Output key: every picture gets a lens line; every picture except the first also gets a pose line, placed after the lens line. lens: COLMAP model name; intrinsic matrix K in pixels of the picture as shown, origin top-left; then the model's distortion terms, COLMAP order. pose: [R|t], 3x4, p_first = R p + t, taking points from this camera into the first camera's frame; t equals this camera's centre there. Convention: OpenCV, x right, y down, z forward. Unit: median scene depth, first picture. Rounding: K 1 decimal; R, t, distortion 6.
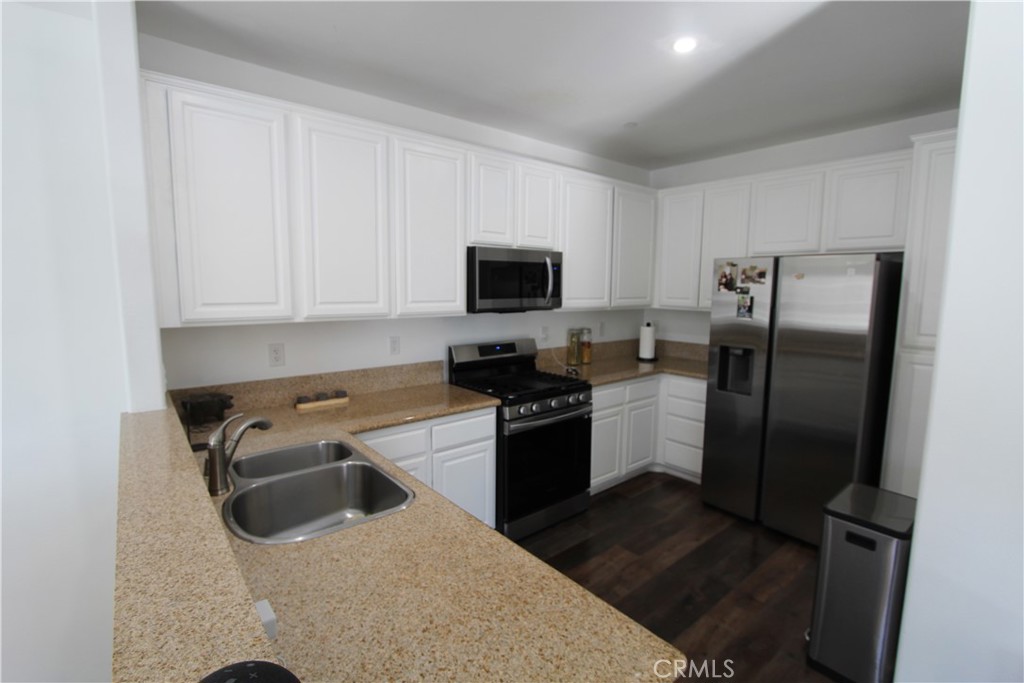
lens RADIAL K [[469.0, 0, 512.0], [0, 469.0, 341.5], [0, 0, 1]] dist [-0.011095, 0.000649]
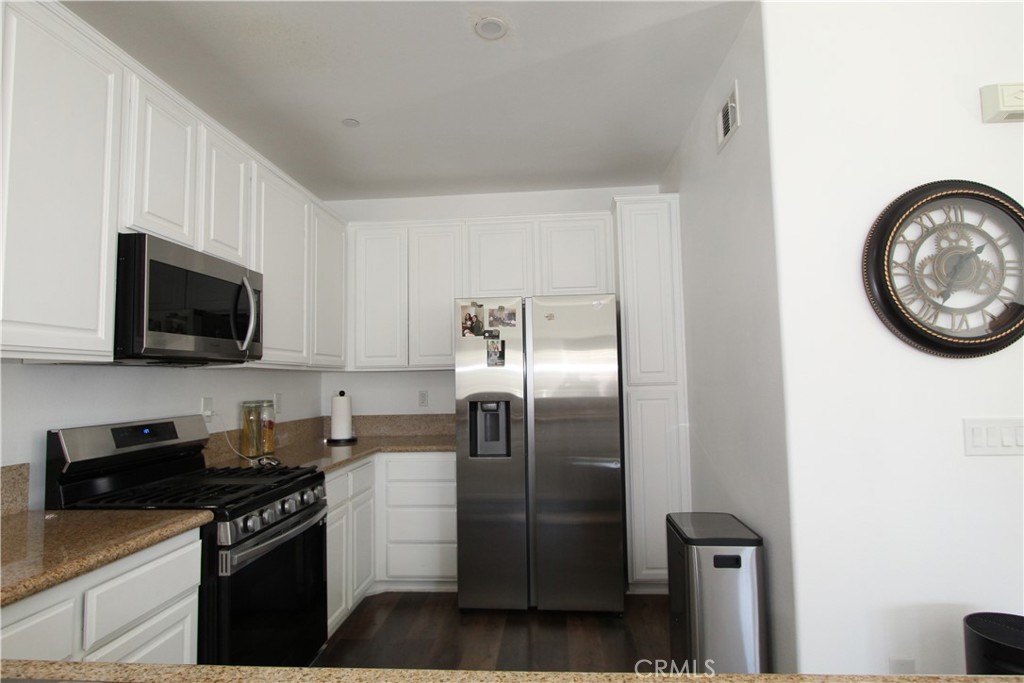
lens RADIAL K [[562.5, 0, 512.0], [0, 562.5, 341.5], [0, 0, 1]] dist [-0.001855, 0.000347]
pose [[0.699194, 0.025560, 0.714475, -0.221588], [0.112200, 0.983054, -0.144970, 0.058289], [-0.706073, 0.181526, 0.684478, 0.249874]]
